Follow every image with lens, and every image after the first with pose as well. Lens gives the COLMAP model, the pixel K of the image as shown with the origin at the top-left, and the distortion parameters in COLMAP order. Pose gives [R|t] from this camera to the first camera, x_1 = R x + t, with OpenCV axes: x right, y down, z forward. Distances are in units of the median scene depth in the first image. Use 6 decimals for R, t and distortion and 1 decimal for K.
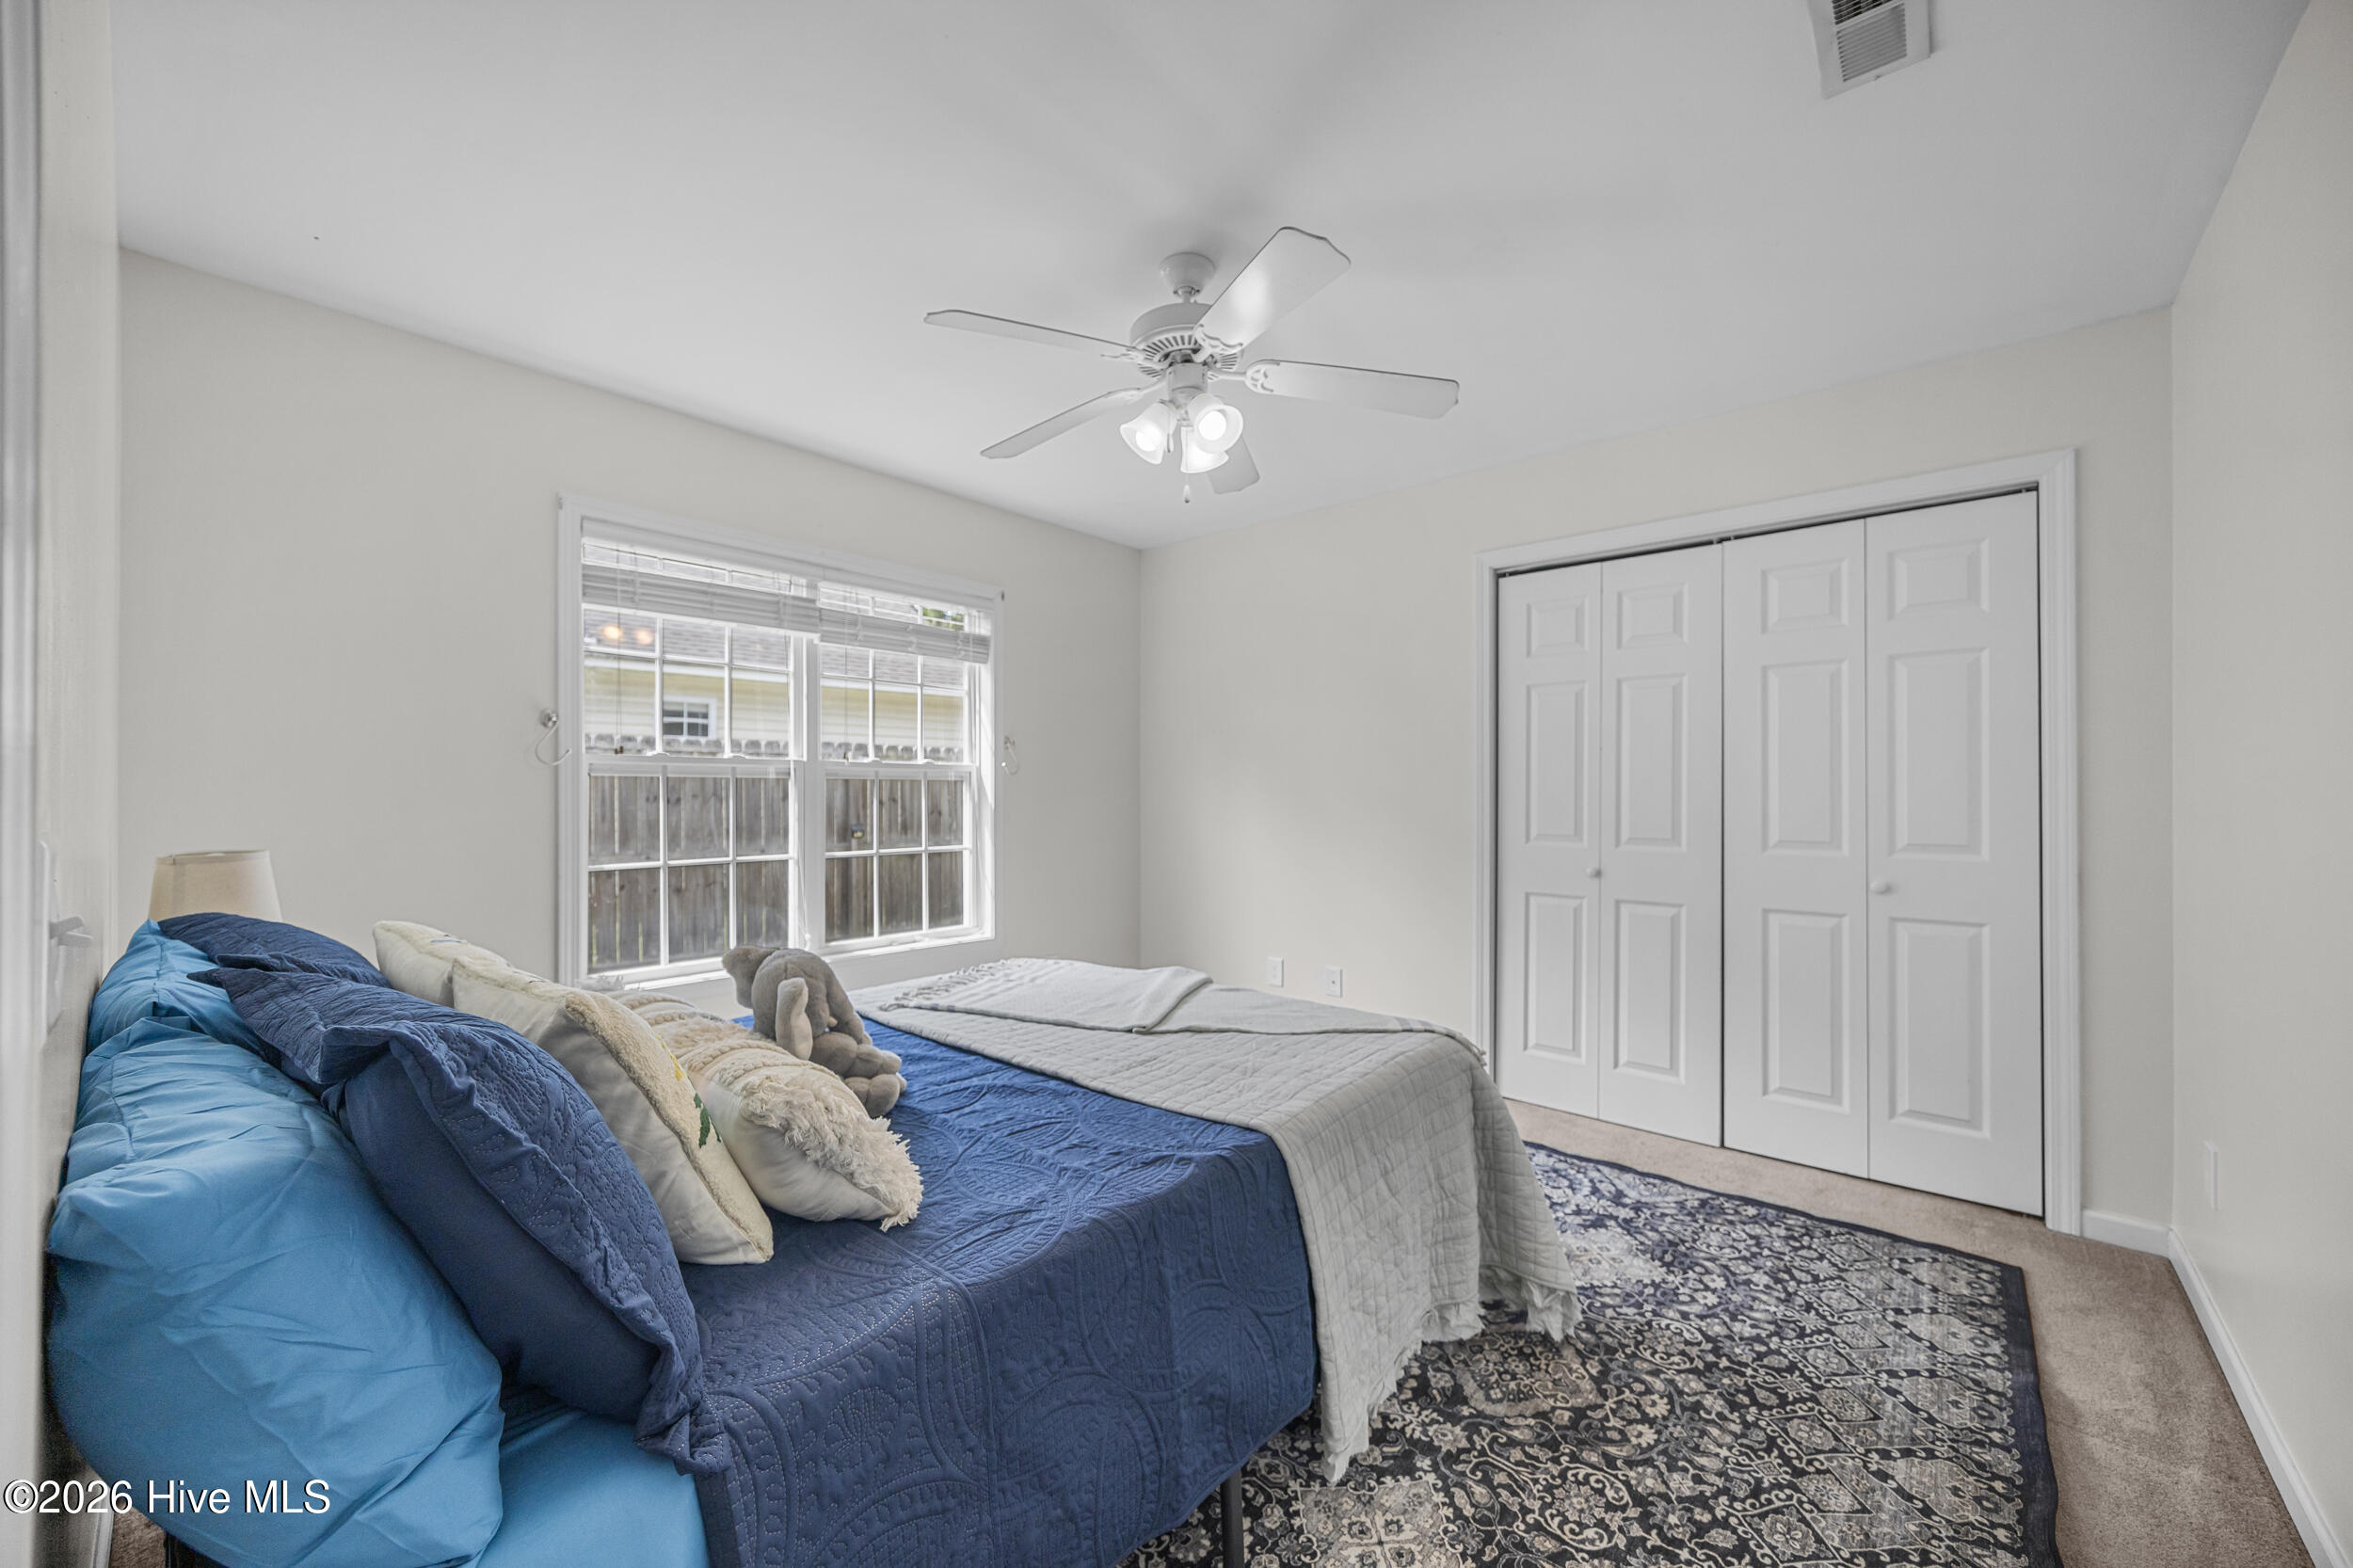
lens RADIAL K [[905.0, 0, 1166.8], [0, 905.0, 781.3], [0, 0, 1]] dist [-0.001125, -0.000178]
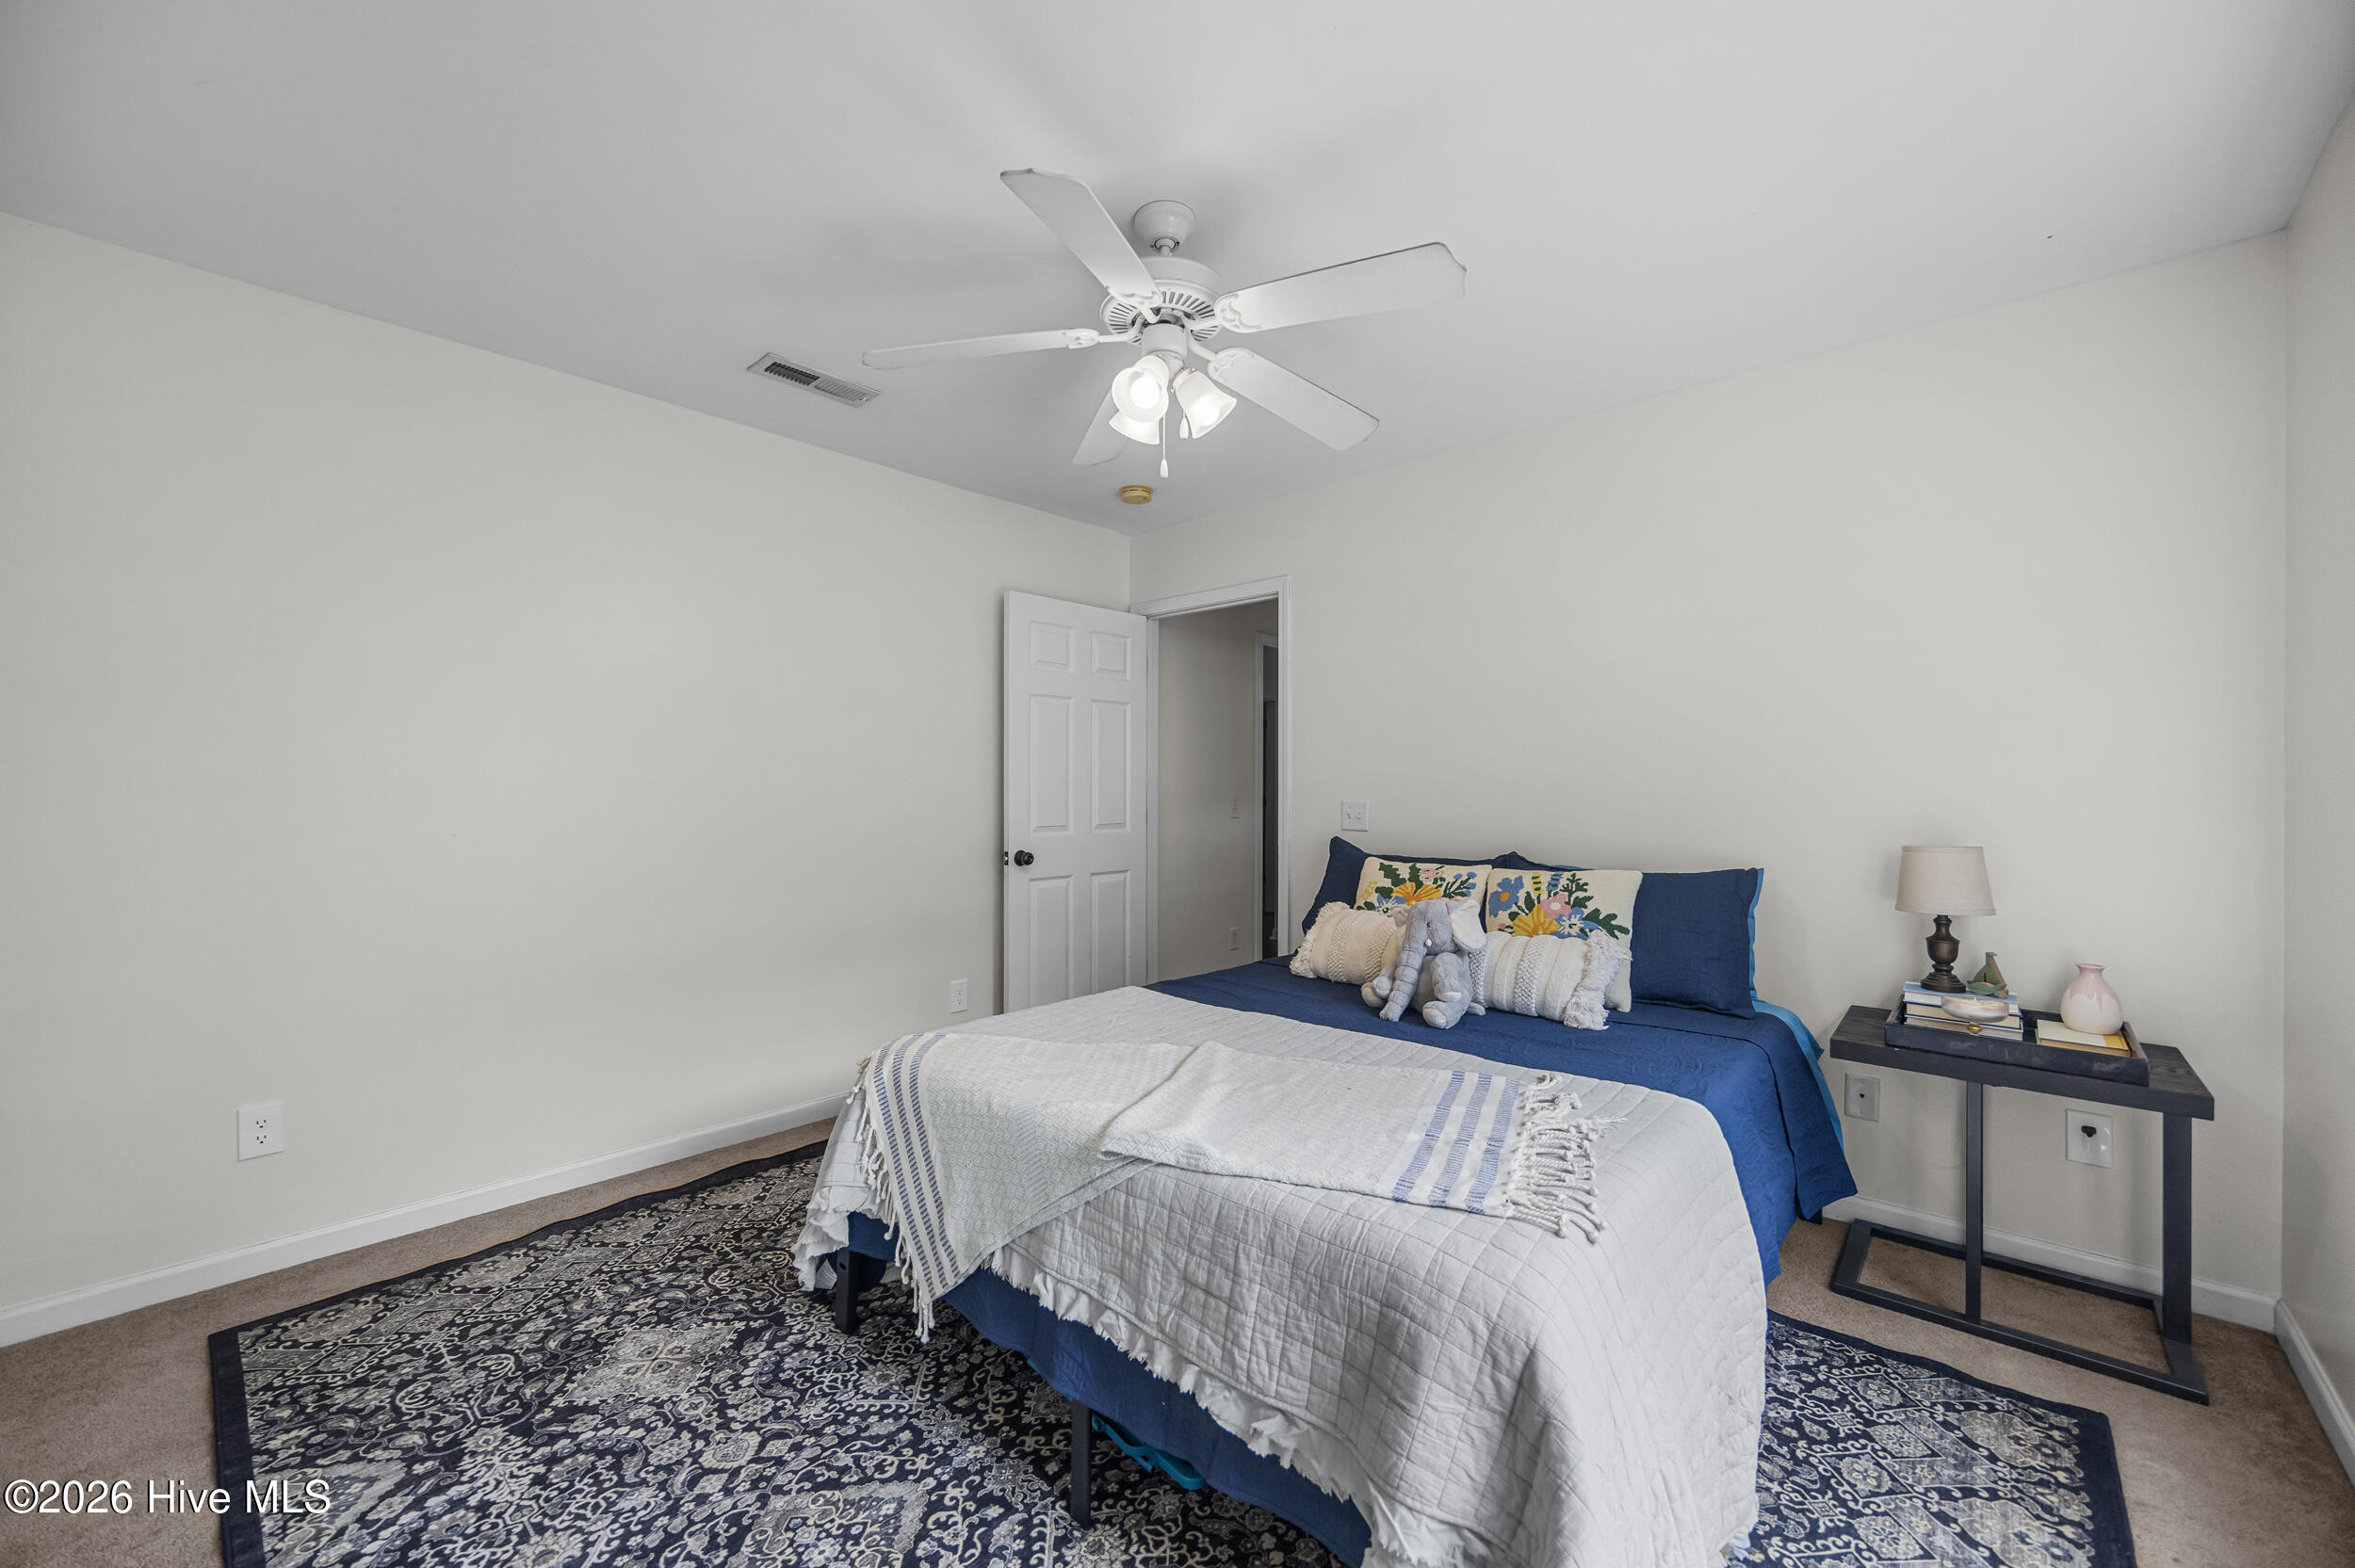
lens RADIAL K [[905.7, 0, 1171.0], [0, 905.7, 792.4], [0, 0, 1]] dist [-0.001125, -0.000178]
pose [[-0.999774, -0.007674, 0.019804, -0.005397], [-0.007830, 0.999939, -0.007819, 0.008938], [-0.019743, -0.007972, -0.999773, 1.975763]]
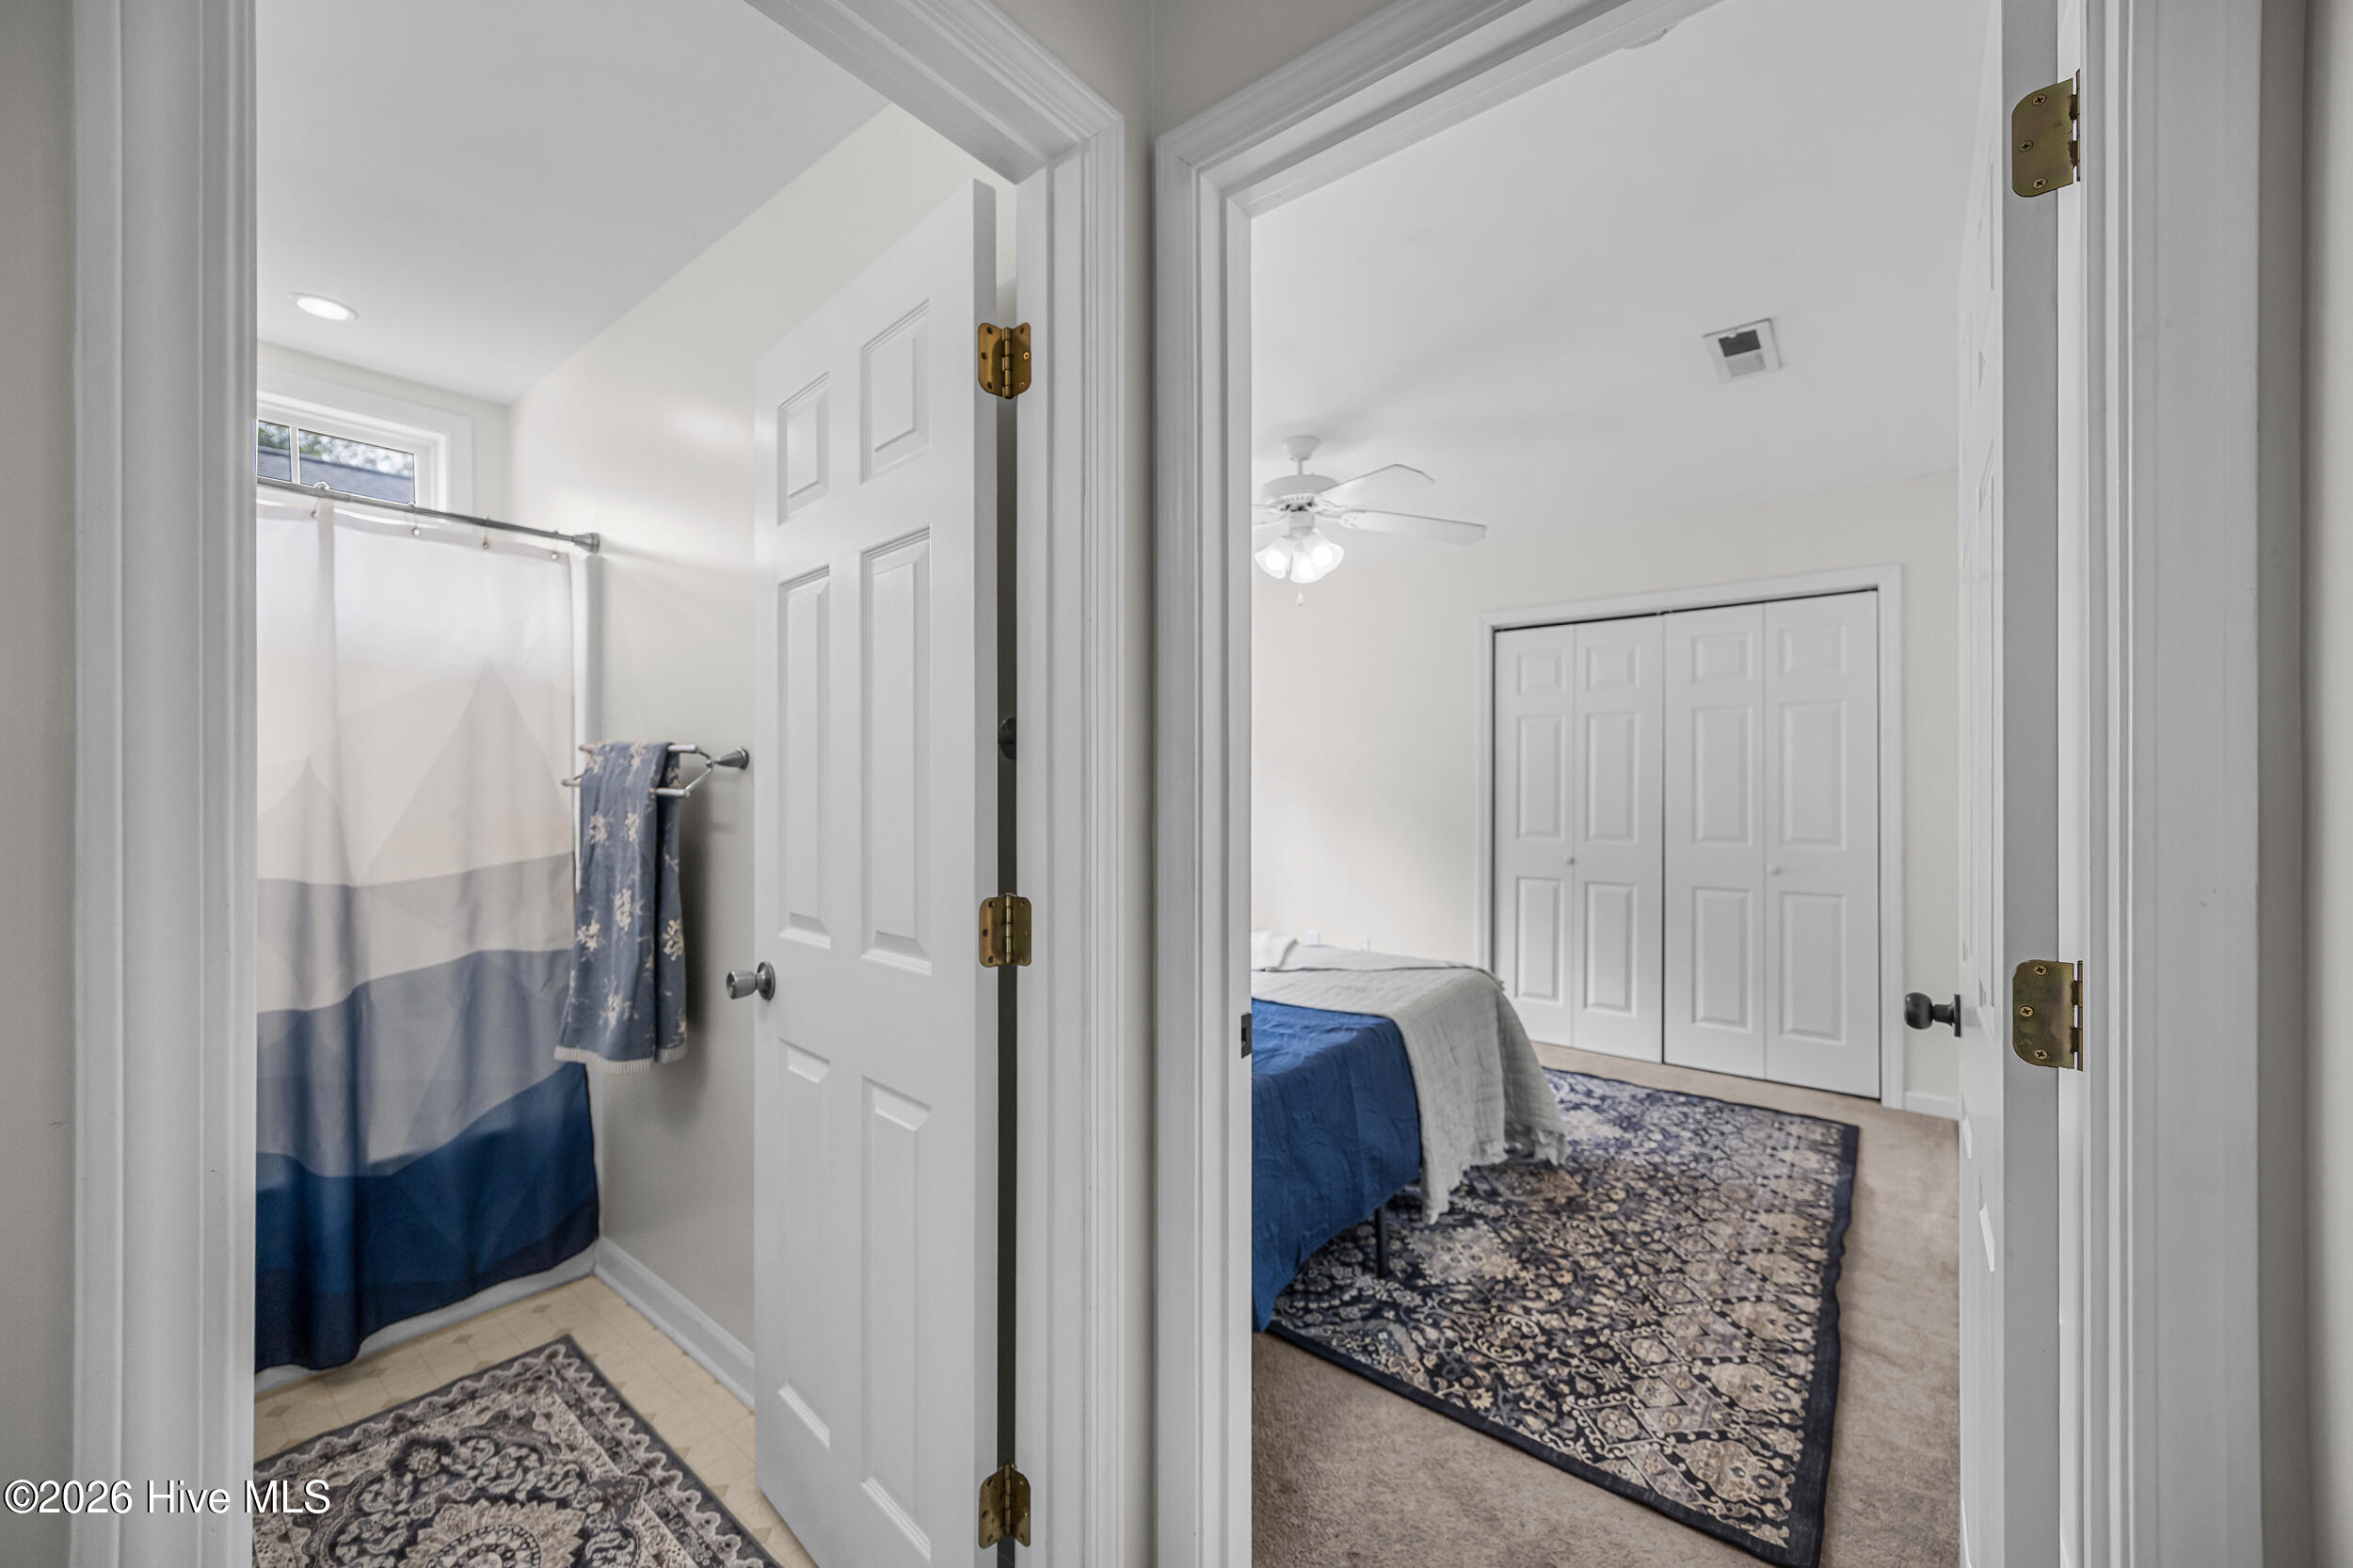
lens RADIAL K [[905.0, 0, 1171.5], [0, 905.0, 782.0], [0, 0, 1]] dist [-0.001125, -0.000178]
pose [[0.998945, -0.002819, 0.045828, -0.255494], [0.002482, 0.999969, 0.007425, -0.038705], [-0.045848, -0.007303, 0.998922, -0.444804]]
